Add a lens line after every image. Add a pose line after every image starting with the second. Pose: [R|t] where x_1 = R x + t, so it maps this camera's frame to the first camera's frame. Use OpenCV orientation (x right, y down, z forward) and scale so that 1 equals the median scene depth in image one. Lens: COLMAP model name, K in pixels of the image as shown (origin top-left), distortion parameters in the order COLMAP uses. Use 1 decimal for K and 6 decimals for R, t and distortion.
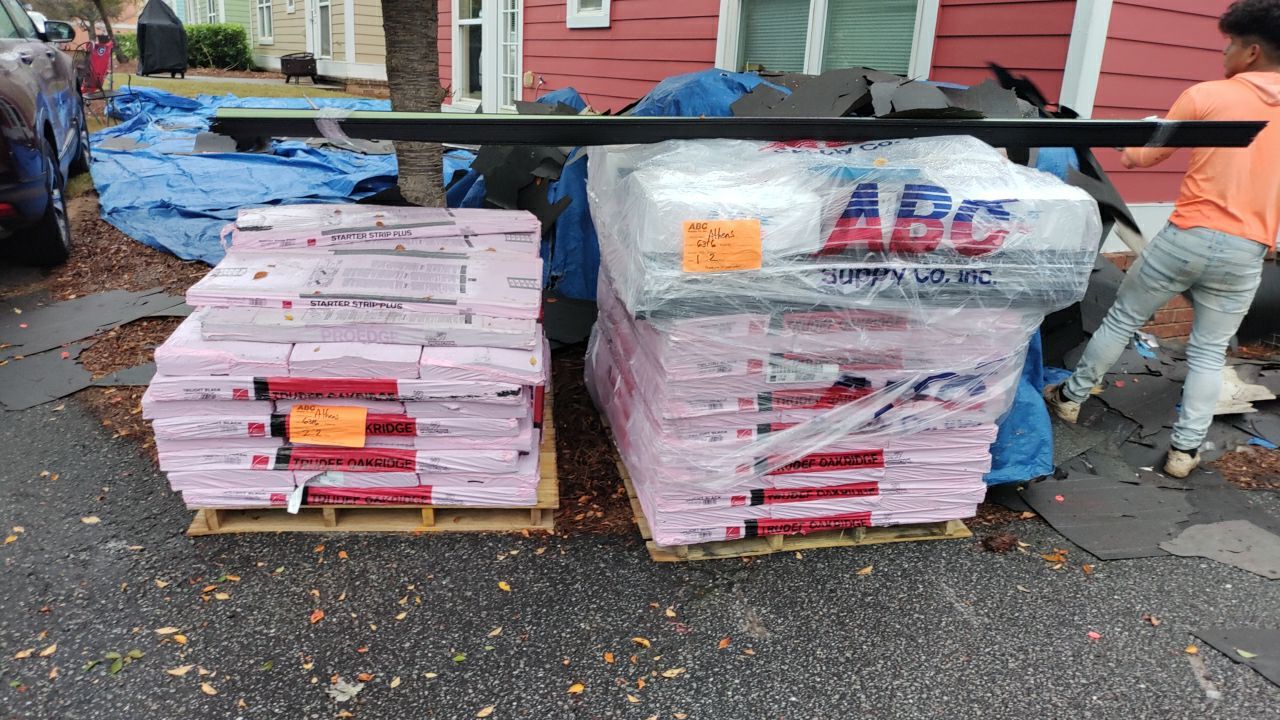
lens RADIAL K [[932.9, 0, 634.8], [0, 932.9, 344.7], [0, 0, 1]] dist [0.058301, -0.088193]
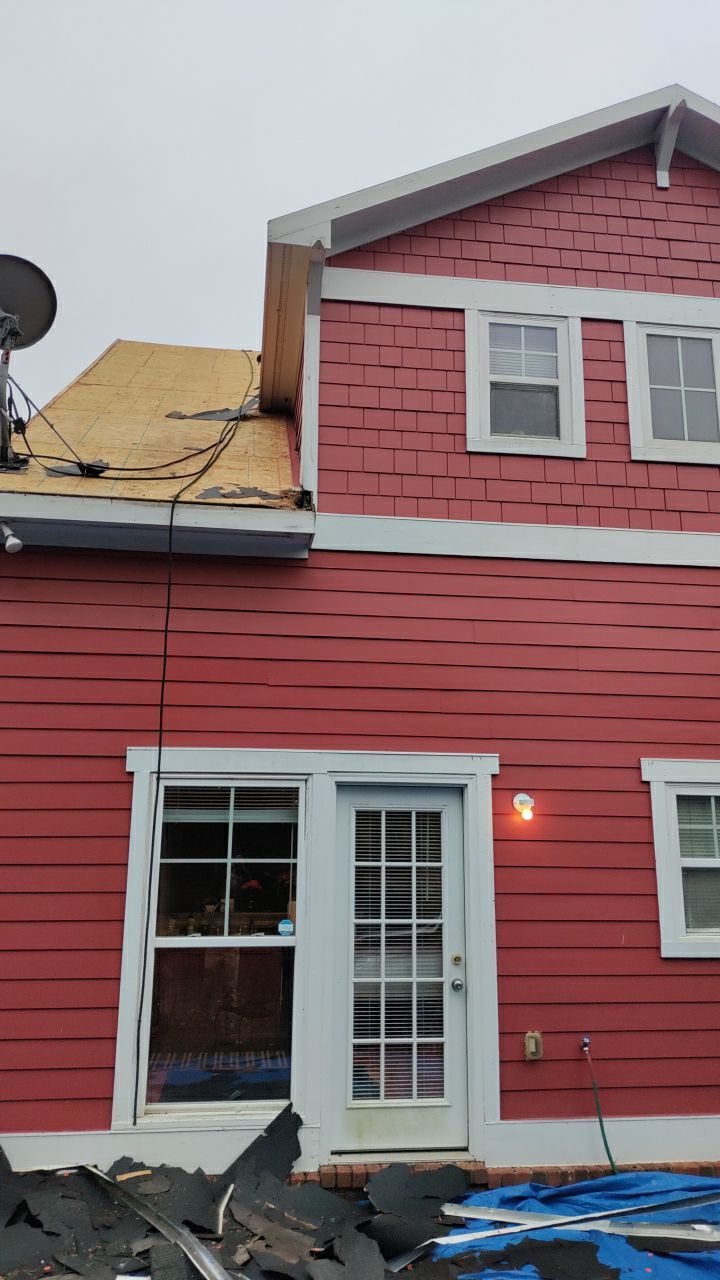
lens RADIAL K [[932.9, 0, 360.0], [0, 932.9, 640.0], [0, 0, 1]] dist [0.058301, -0.088193]
pose [[0.363888, 0.160696, 0.917476, -2.529678], [0.270492, 0.924325, -0.269178, -1.350766], [-0.891302, 0.346121, 0.292884, 2.931982]]
